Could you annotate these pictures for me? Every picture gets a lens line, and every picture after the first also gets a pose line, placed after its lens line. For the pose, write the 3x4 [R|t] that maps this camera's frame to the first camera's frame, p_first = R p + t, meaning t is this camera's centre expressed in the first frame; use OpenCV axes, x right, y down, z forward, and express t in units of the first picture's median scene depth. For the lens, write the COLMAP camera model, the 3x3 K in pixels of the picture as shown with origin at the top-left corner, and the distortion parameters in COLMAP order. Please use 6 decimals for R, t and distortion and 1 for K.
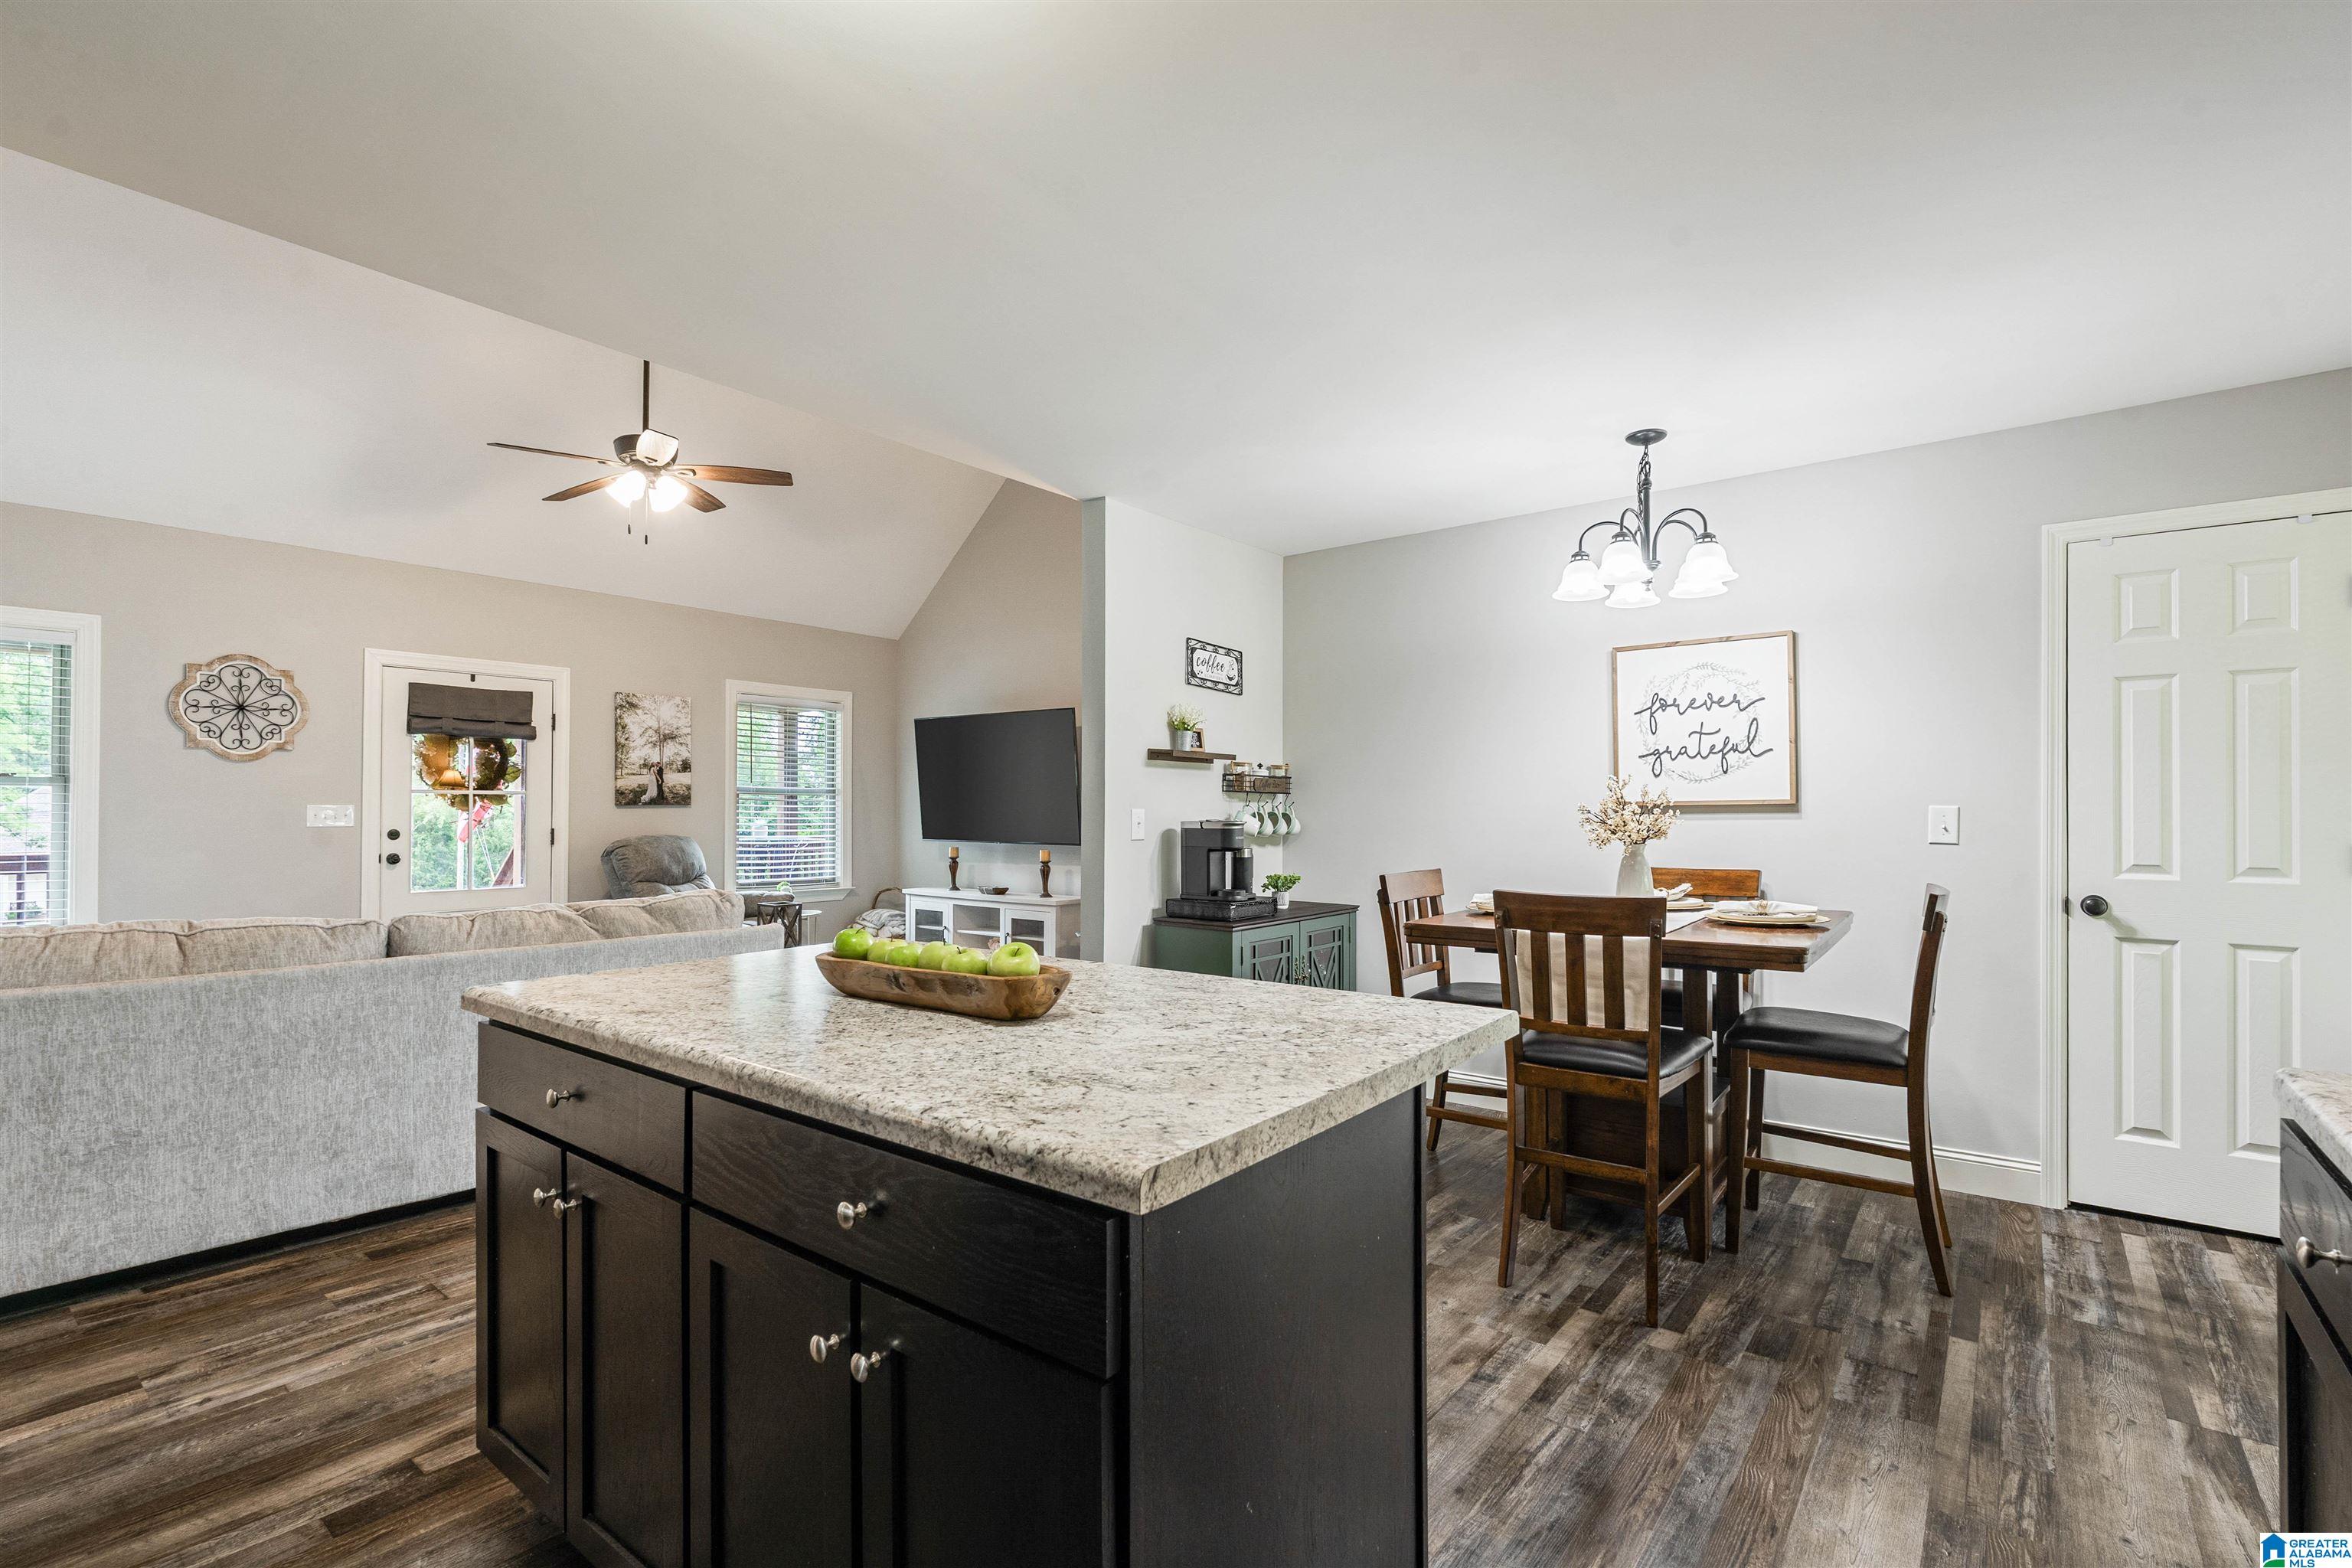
lens RADIAL K [[1065.9, 0, 1170.0], [0, 1065.9, 806.7], [0, 0, 1]] dist [-0.009044, 0.001855]
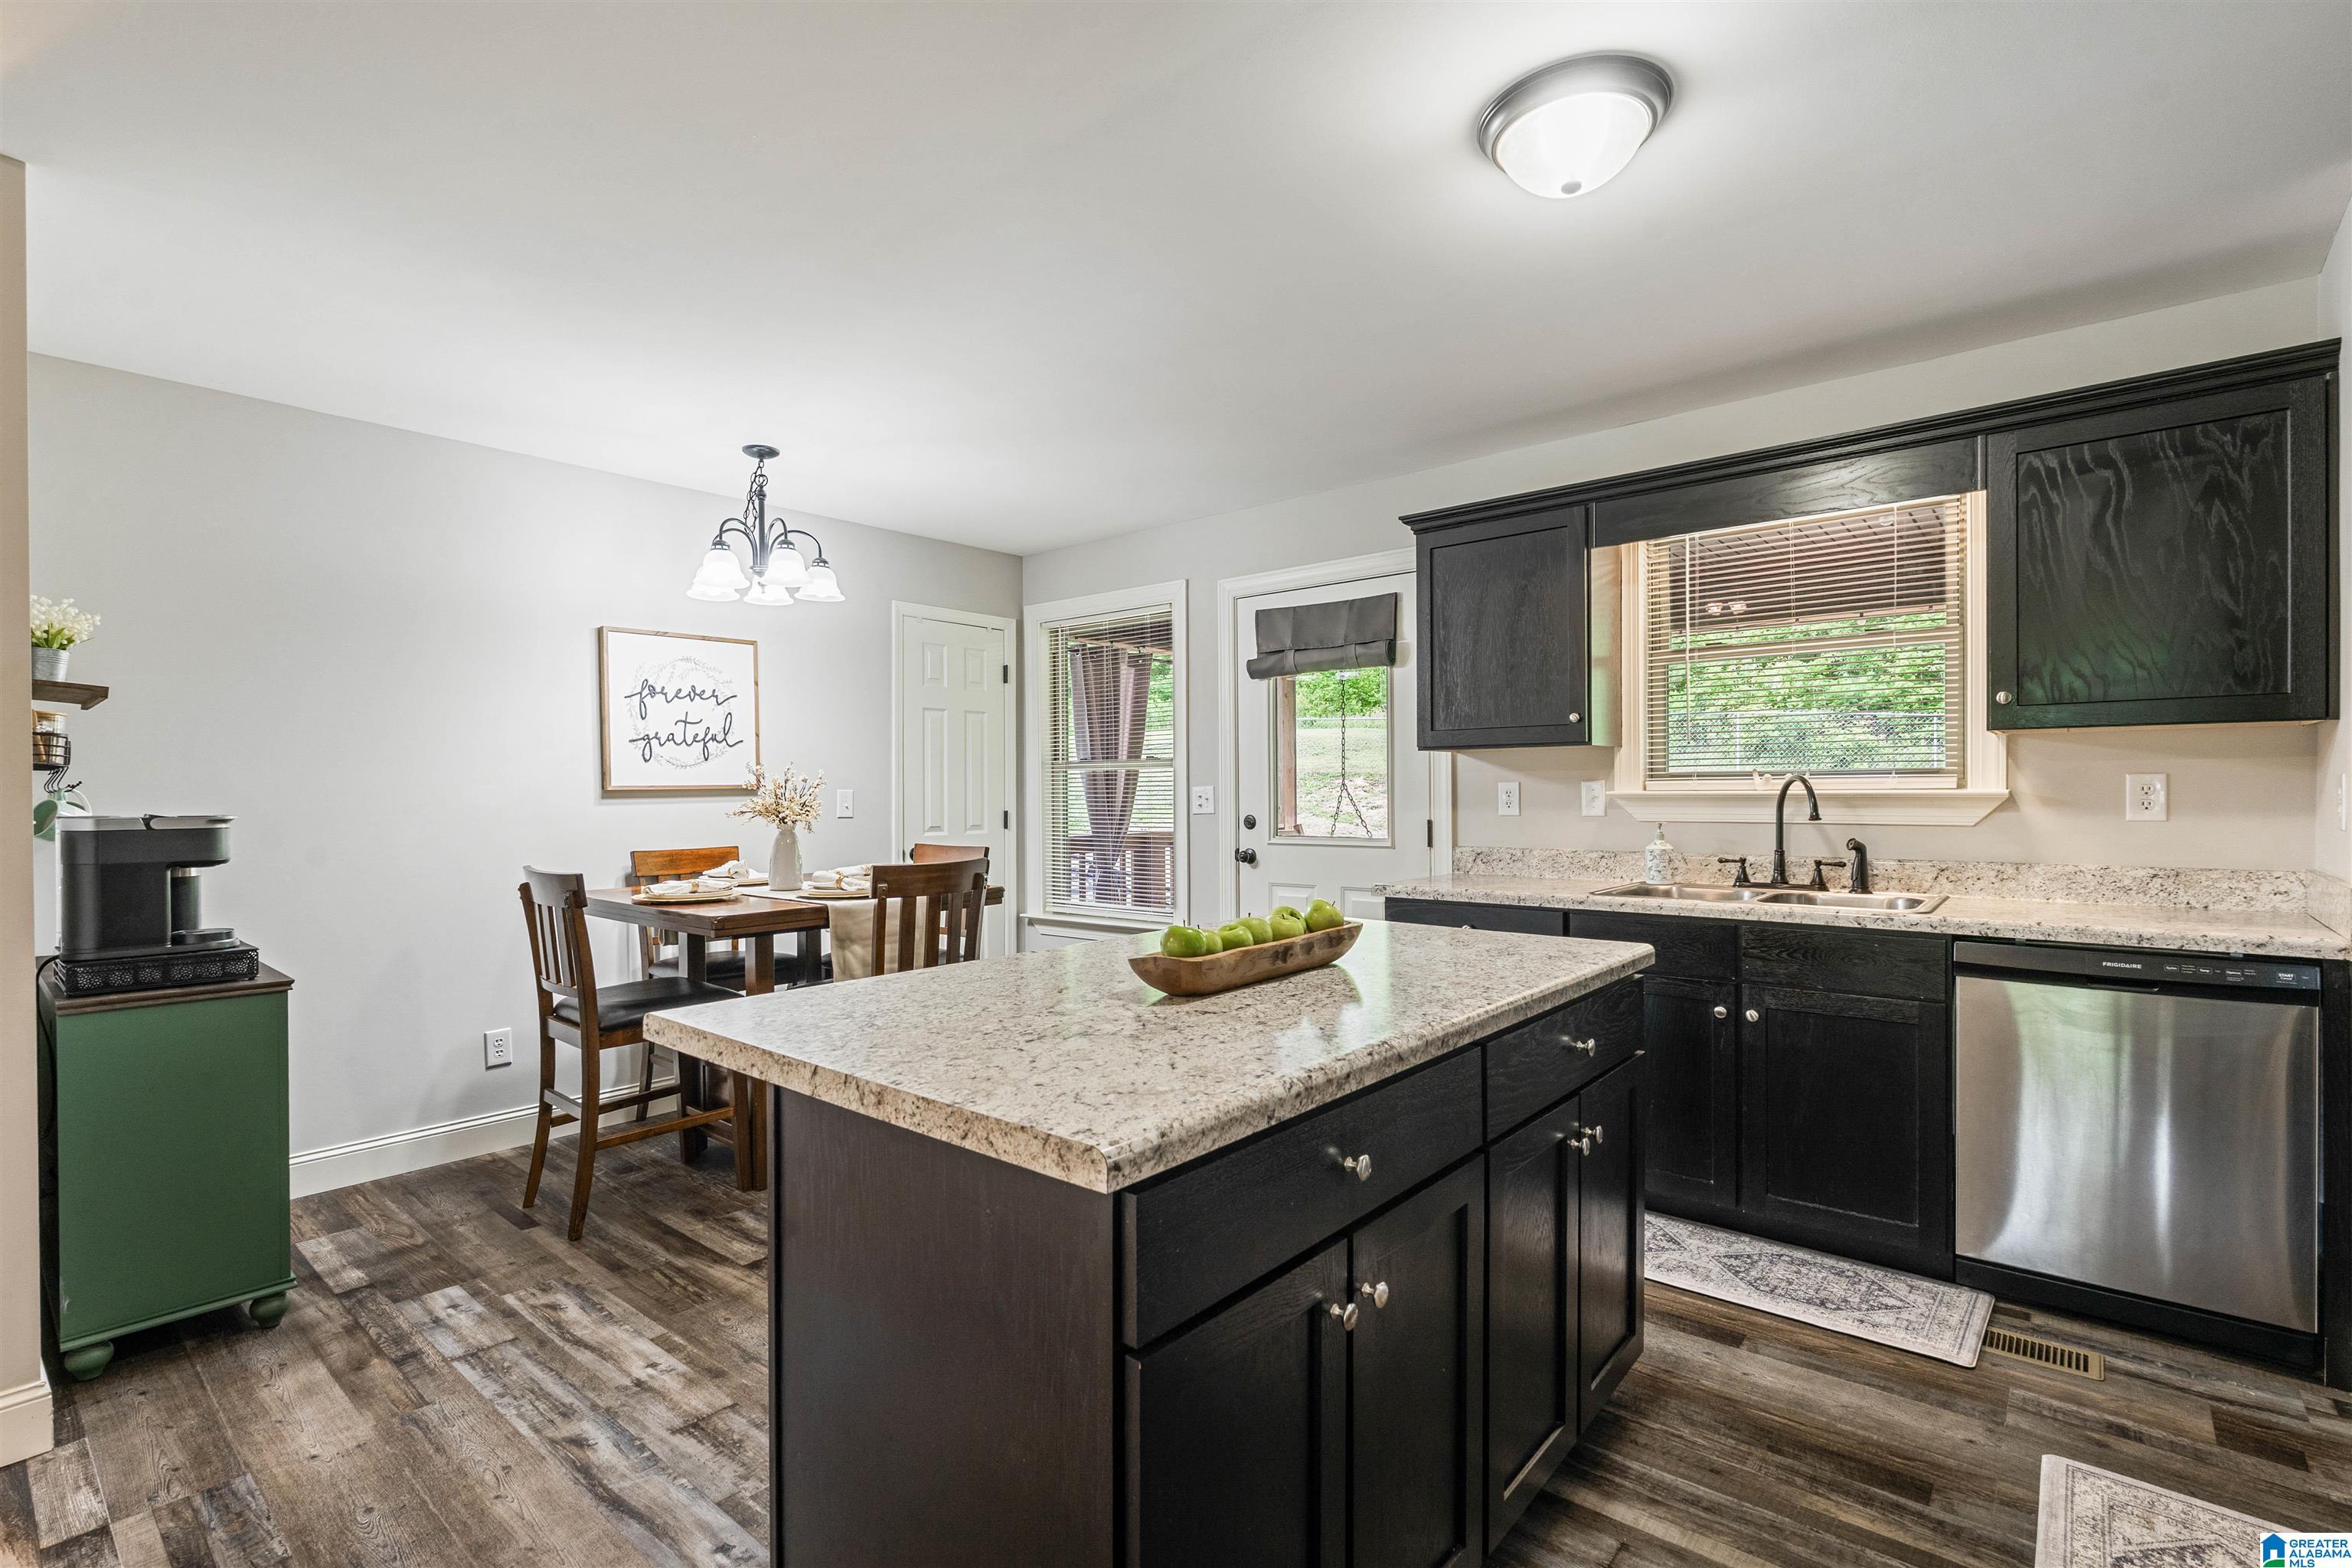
lens RADIAL K [[1065.9, 0, 1168.8], [0, 1065.9, 776.3], [0, 0, 1]] dist [-0.009044, 0.001855]
pose [[0.041331, 0.014159, 0.999045, -0.558007], [0.007668, 0.999866, -0.014487, 0.004523], [-0.999116, 0.008259, 0.041217, 0.481584]]
